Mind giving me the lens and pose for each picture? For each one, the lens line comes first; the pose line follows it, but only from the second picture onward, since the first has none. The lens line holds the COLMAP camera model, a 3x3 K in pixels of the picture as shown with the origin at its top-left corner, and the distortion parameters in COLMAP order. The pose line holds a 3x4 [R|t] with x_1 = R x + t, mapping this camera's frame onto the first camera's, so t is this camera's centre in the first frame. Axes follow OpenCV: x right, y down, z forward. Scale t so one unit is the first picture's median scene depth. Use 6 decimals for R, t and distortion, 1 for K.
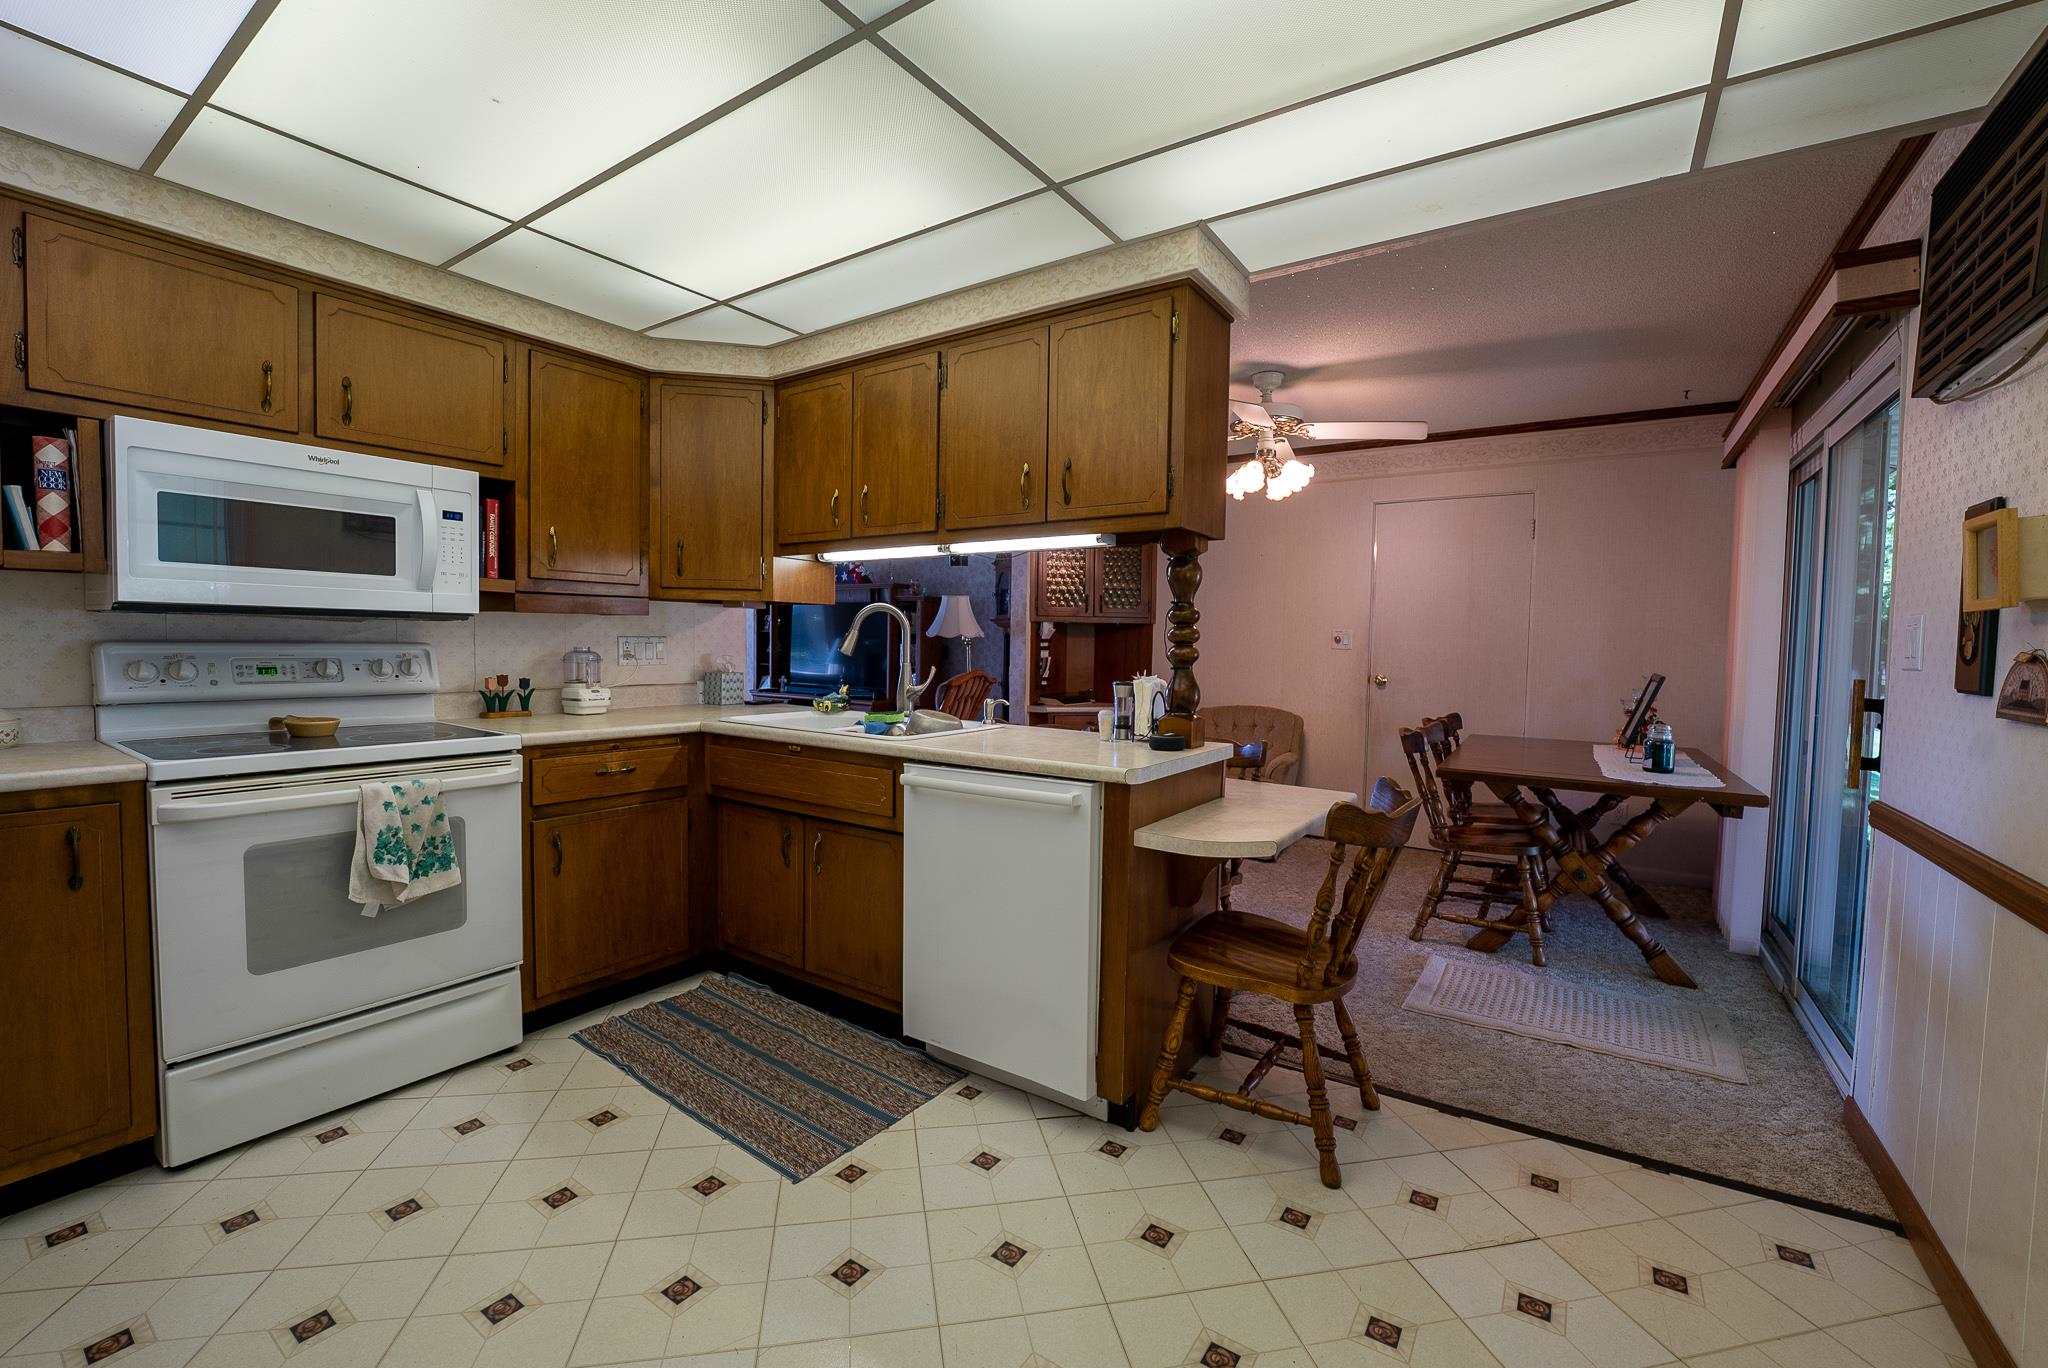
lens RADIAL K [[842.9, 0, 1023.2], [0, 842.9, 686.8], [0, 0, 1]] dist [-0.027744, 0.002416]
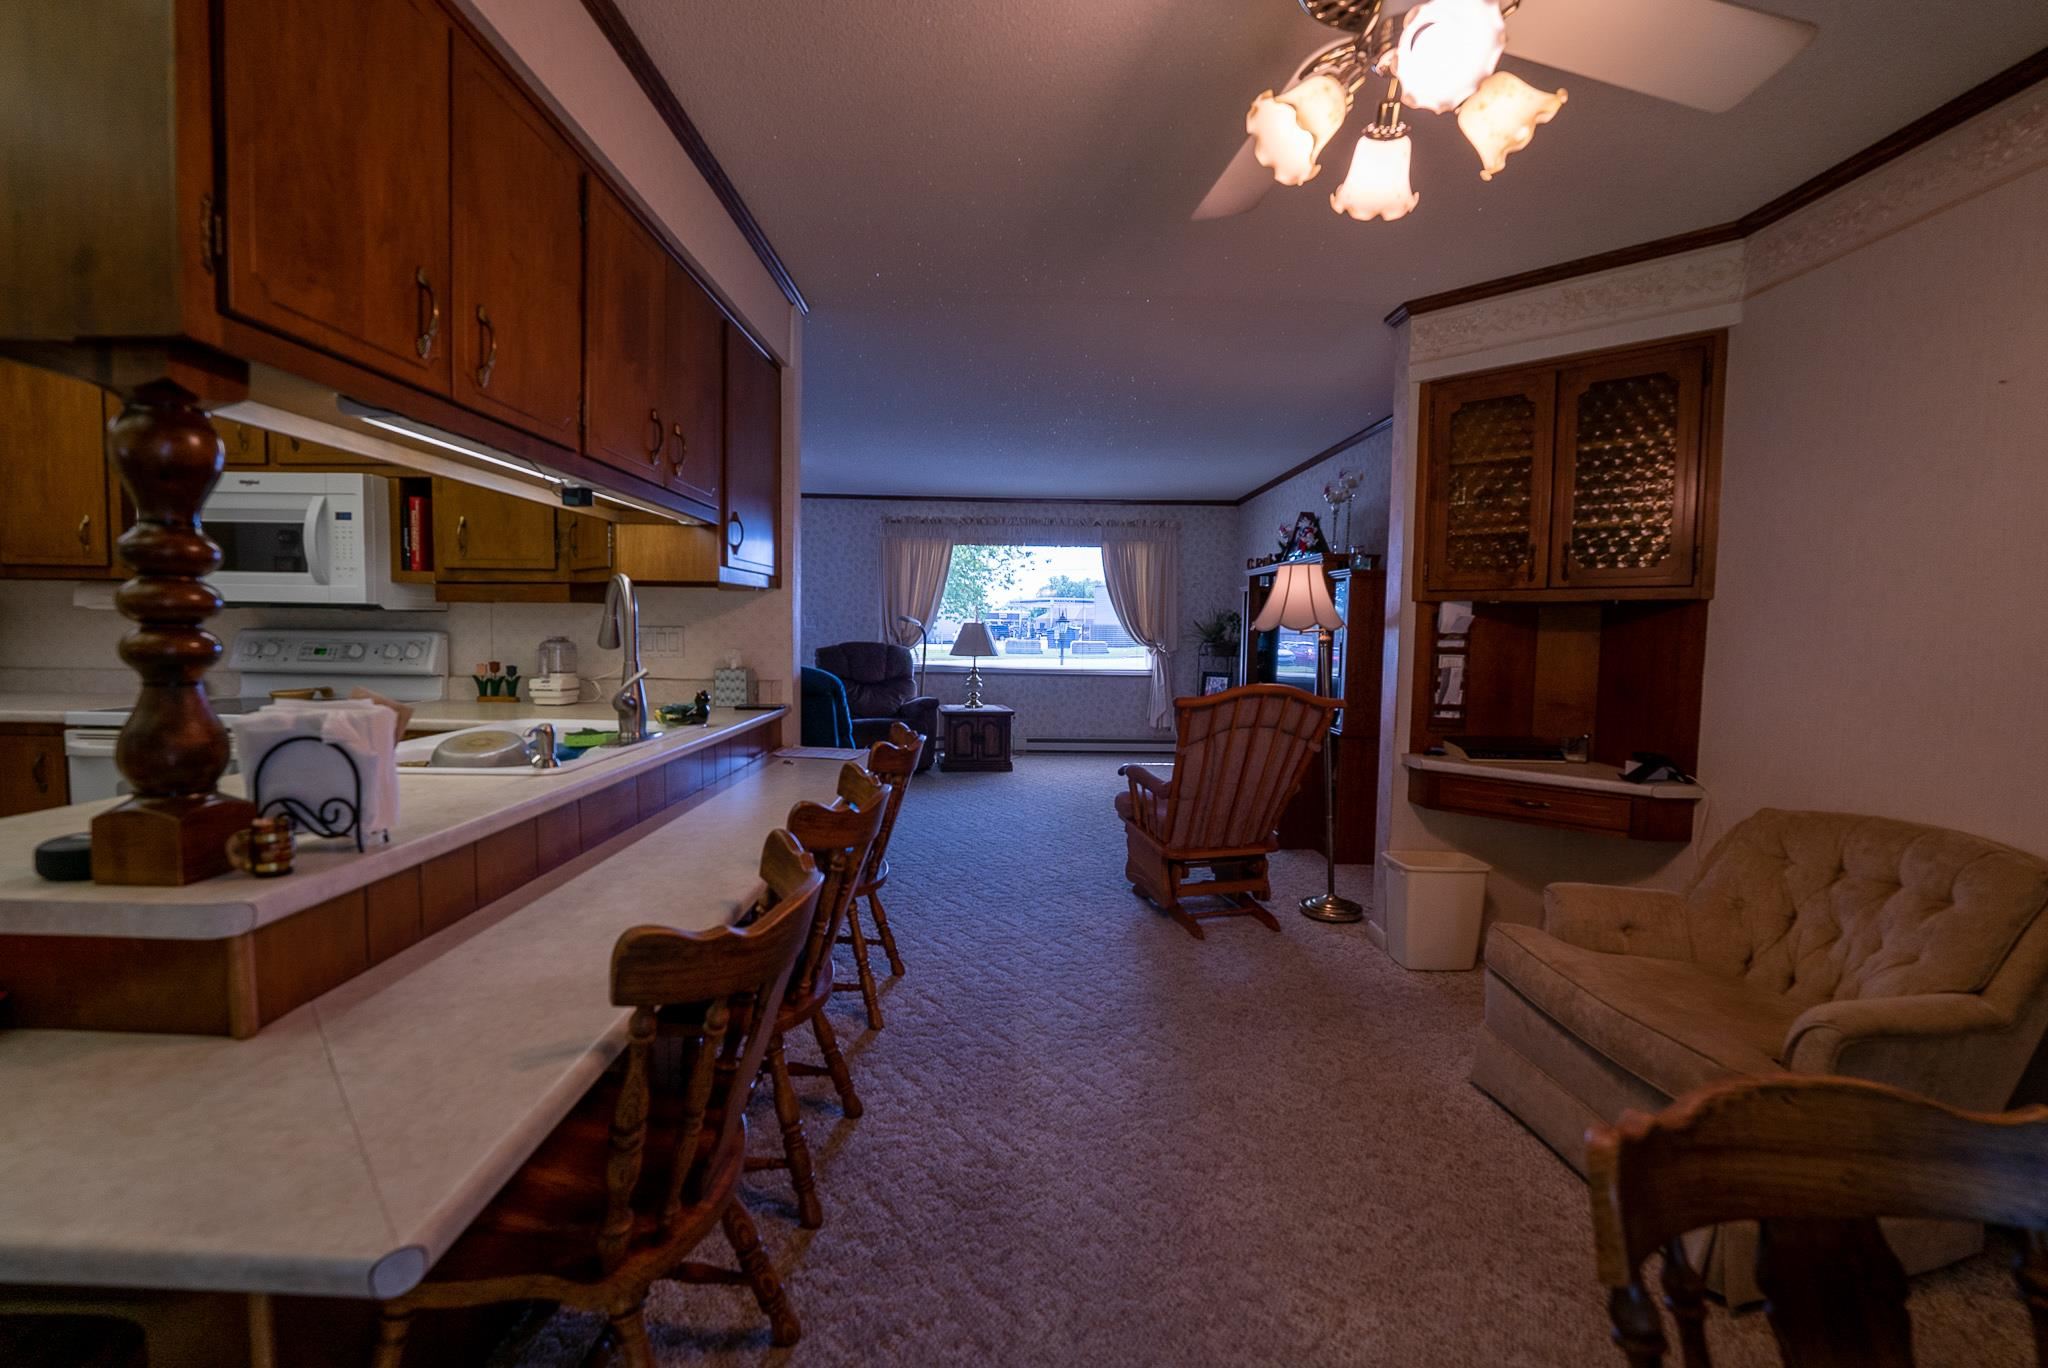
lens RADIAL K [[842.9, 0, 1013.4], [0, 842.9, 673.3], [0, 0, 1]] dist [-0.027744, 0.002416]
pose [[0.563336, 0.037871, -0.825360, 0.765600], [-0.051886, 0.998599, 0.010406, -0.055022], [0.824597, 0.036963, 0.564511, 1.156935]]
